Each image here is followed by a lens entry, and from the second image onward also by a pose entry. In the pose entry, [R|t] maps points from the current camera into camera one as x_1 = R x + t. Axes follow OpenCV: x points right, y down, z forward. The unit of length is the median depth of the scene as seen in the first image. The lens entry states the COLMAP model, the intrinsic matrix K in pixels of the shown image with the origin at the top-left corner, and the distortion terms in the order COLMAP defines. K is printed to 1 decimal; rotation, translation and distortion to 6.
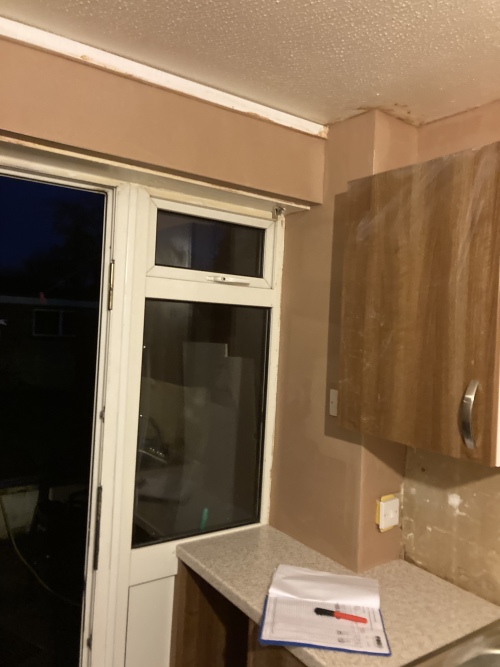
lens RADIAL K [[540.4, 0, 260.3], [0, 540.4, 331.6], [0, 0, 1]] dist [0.019940, 0.002734]
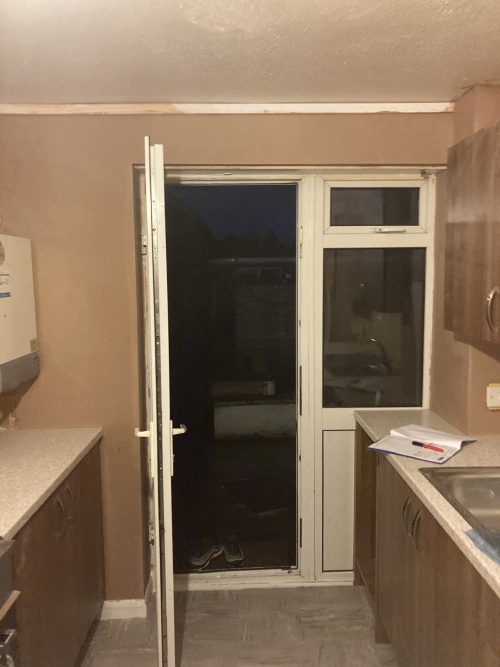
lens RADIAL K [[541.8, 0, 262.0], [0, 541.8, 341.3], [0, 0, 1]] dist [0.038211, -0.017889]
pose [[0.840533, 0.010679, -0.541655, 0.477046], [0.046168, 0.994757, 0.091254, 0.051631], [0.539790, -0.101709, 0.835633, -0.415023]]
